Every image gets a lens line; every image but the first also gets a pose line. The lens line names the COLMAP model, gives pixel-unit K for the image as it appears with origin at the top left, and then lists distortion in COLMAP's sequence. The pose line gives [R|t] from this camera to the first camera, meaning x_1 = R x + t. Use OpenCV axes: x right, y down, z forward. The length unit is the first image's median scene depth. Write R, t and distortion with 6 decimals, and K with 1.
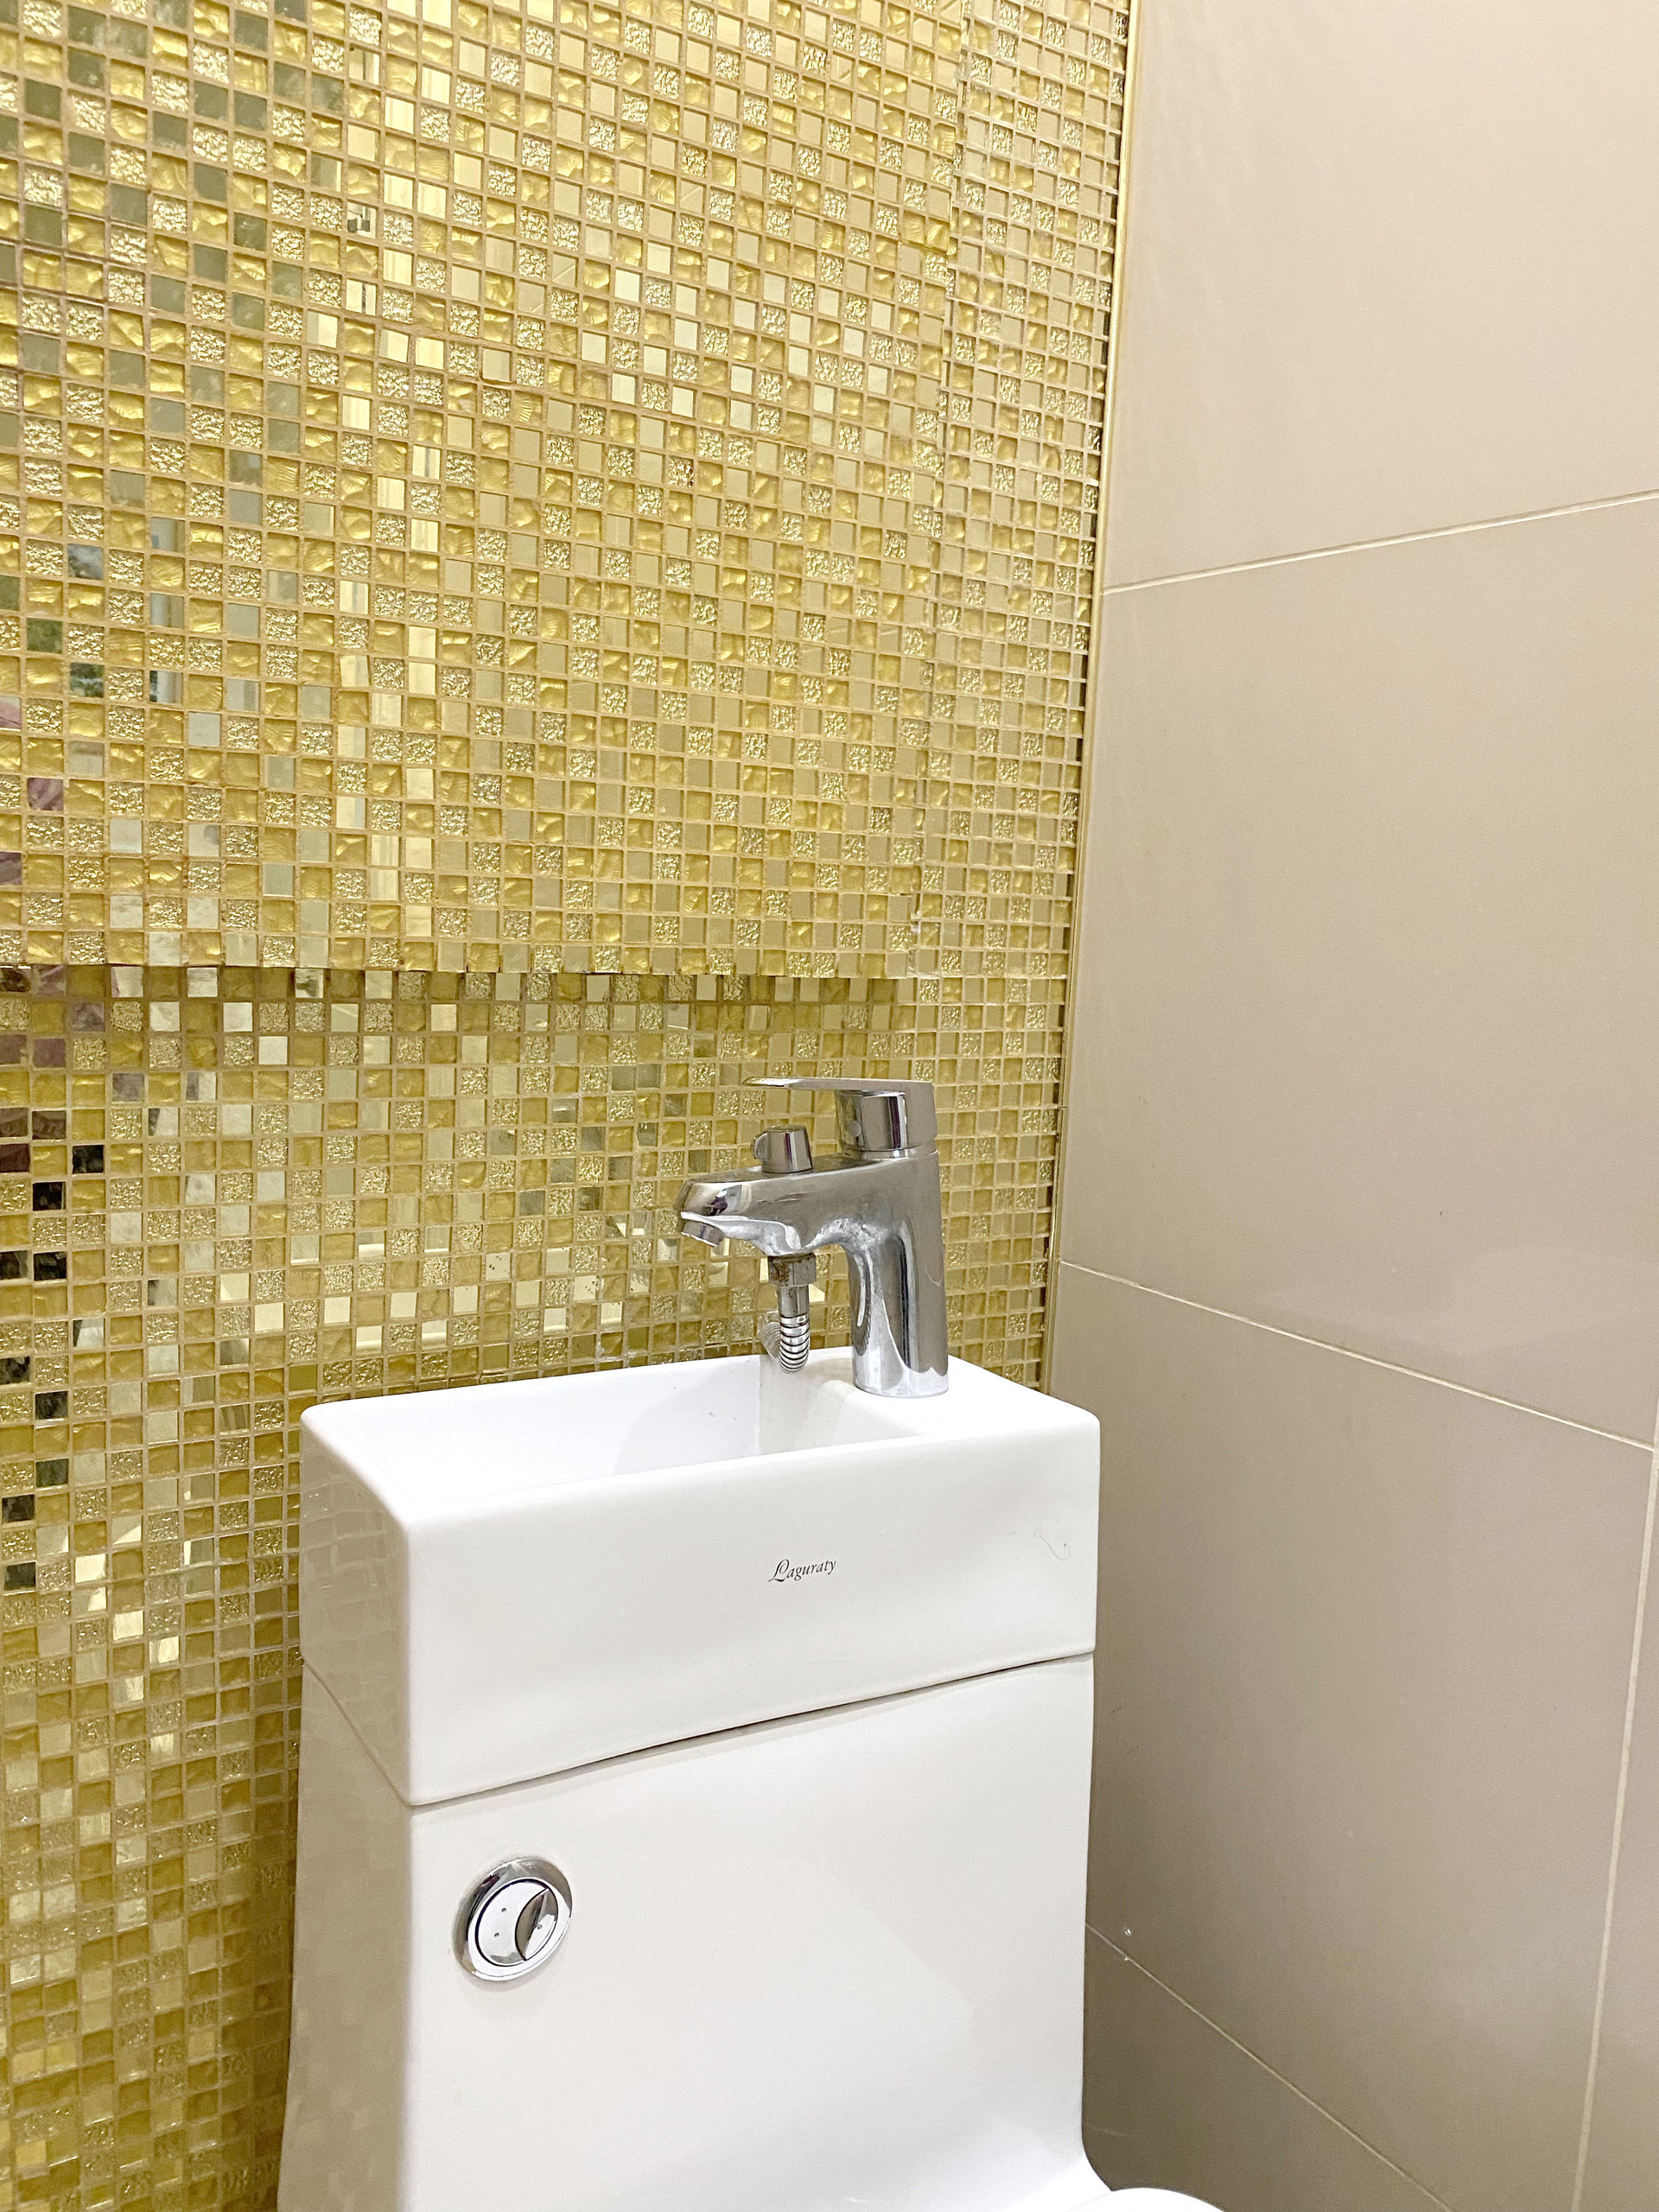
lens RADIAL K [[1732.6, 0, 815.1], [0, 1732.6, 1115.0], [0, 0, 1]] dist [-0.003884, -0.000221]
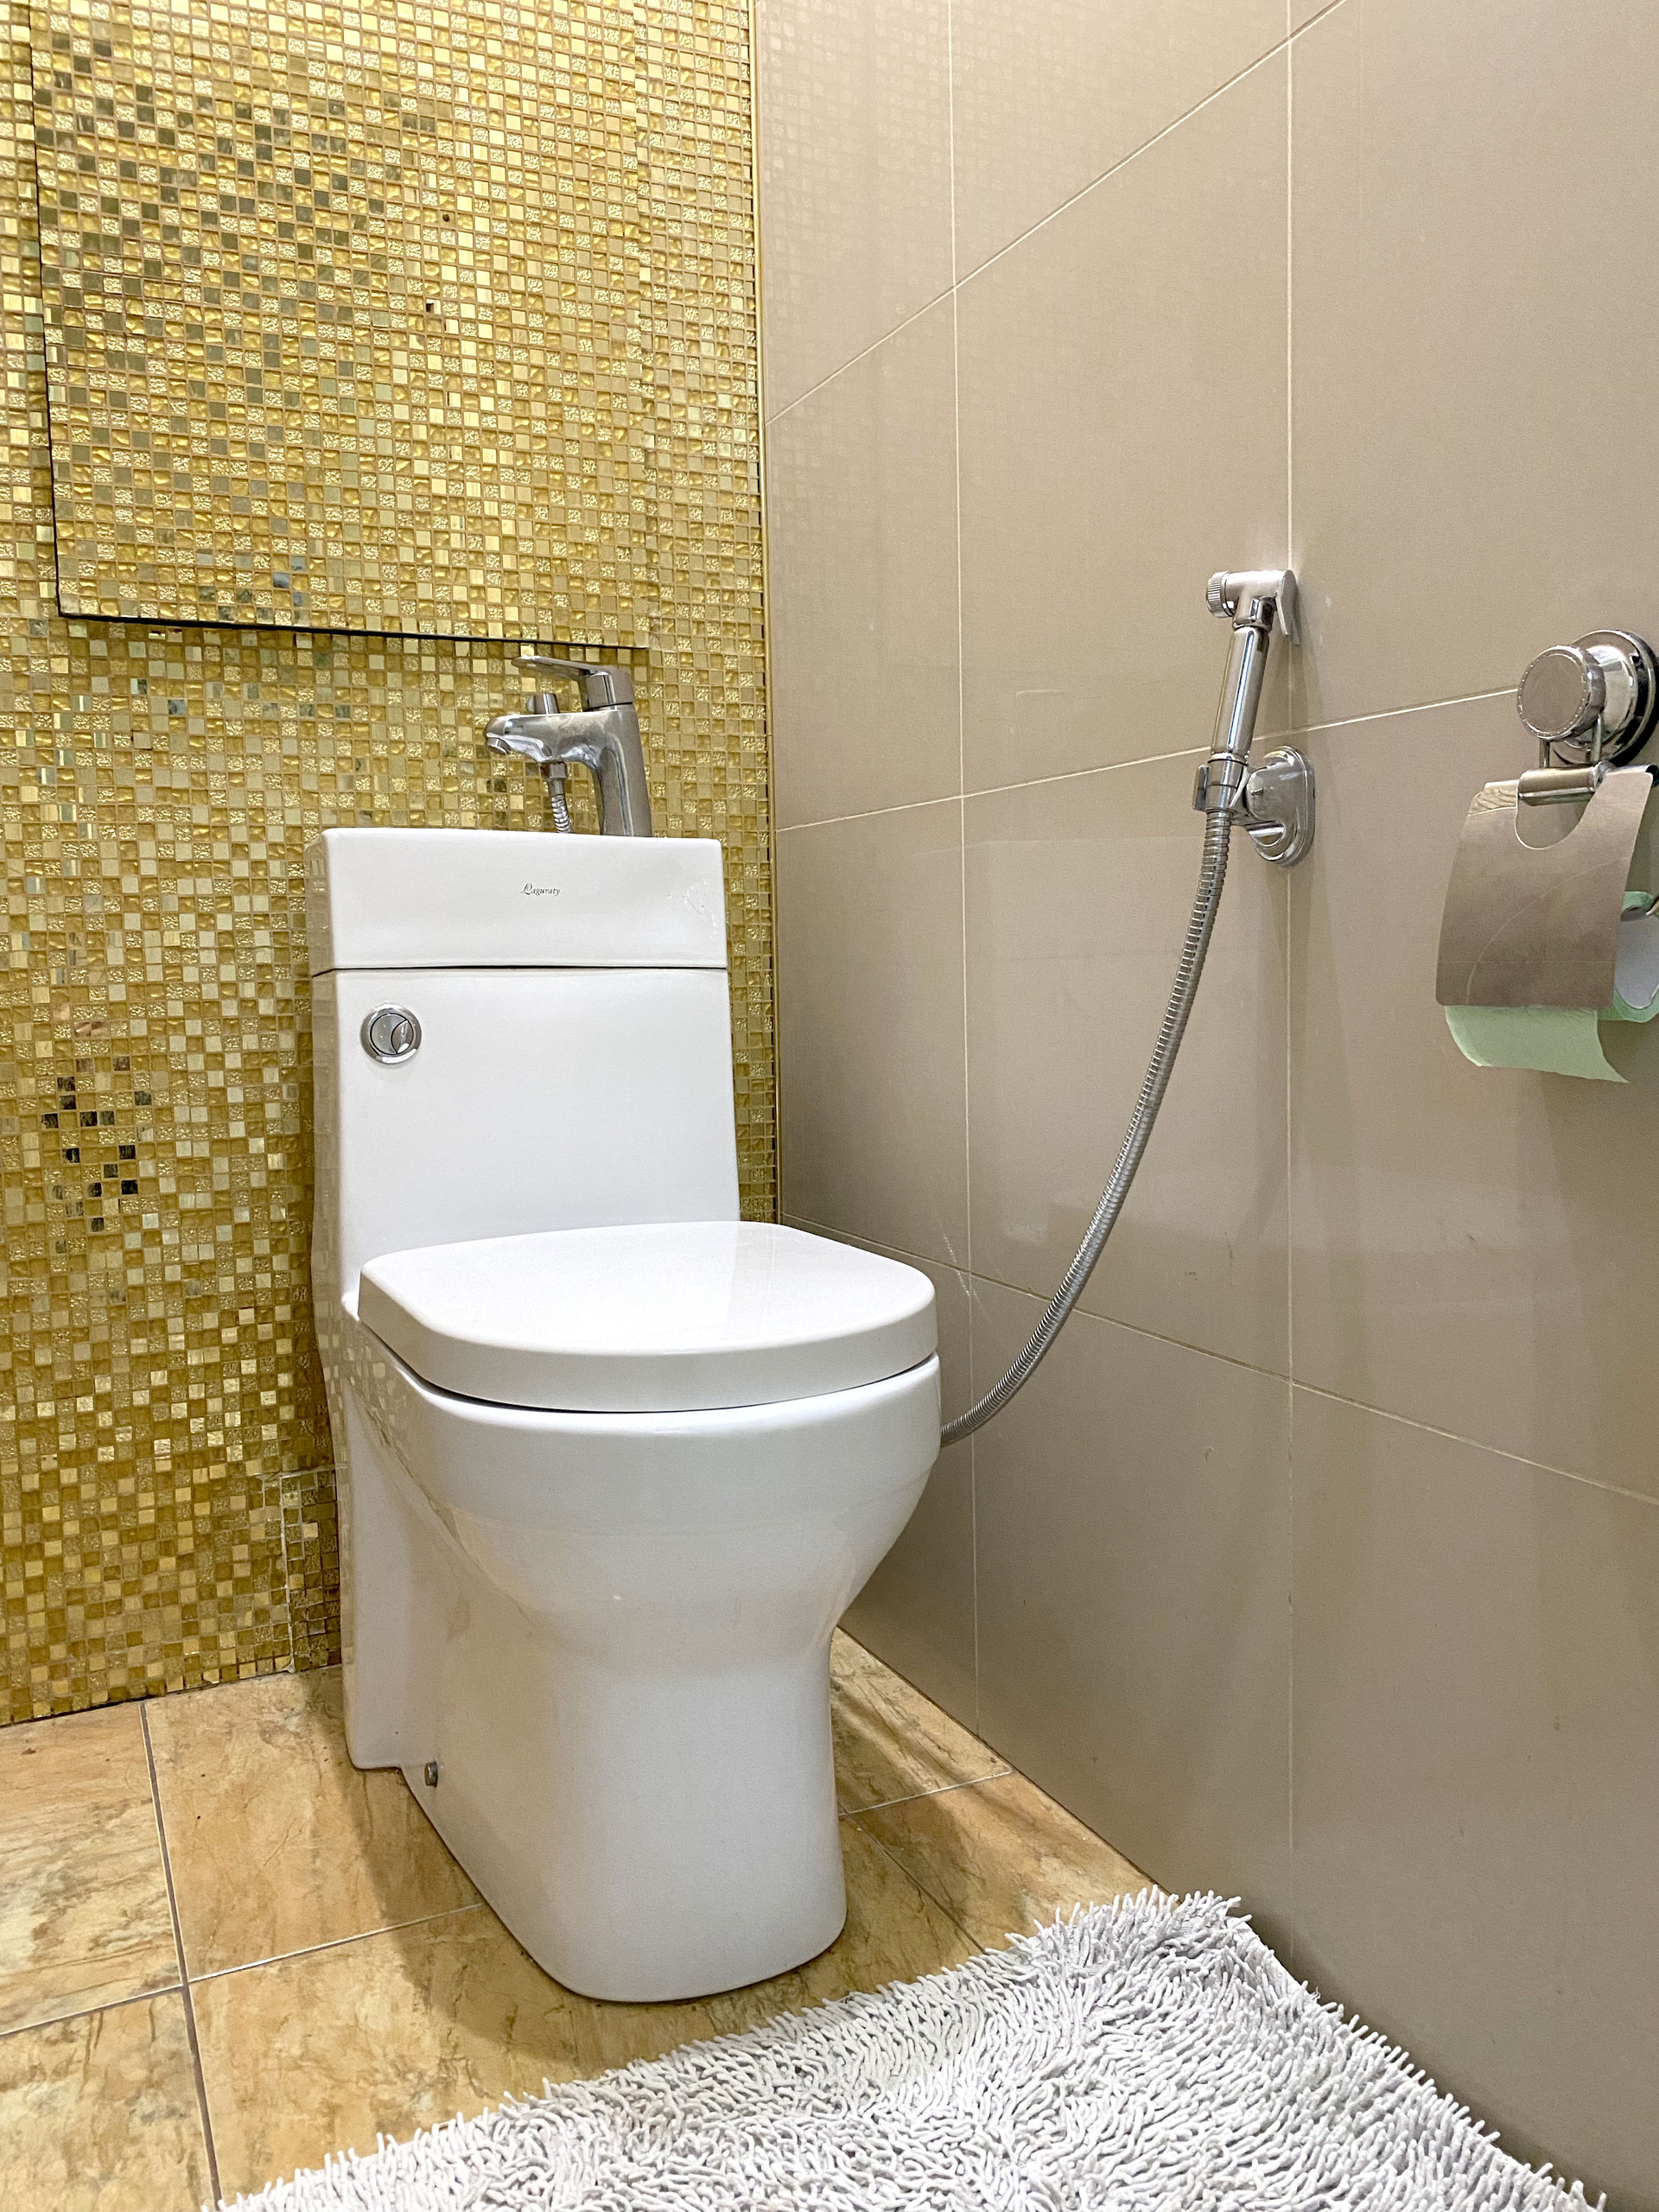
lens RADIAL K [[1732.6, 0, 838.6], [0, 1732.6, 1095.9], [0, 0, 1]] dist [-0.003884, -0.000221]
pose [[0.991148, -0.052807, -0.121807, 0.513018], [0.048653, 0.998136, -0.036833, 0.535762], [0.123525, 0.030581, 0.991870, -0.843333]]
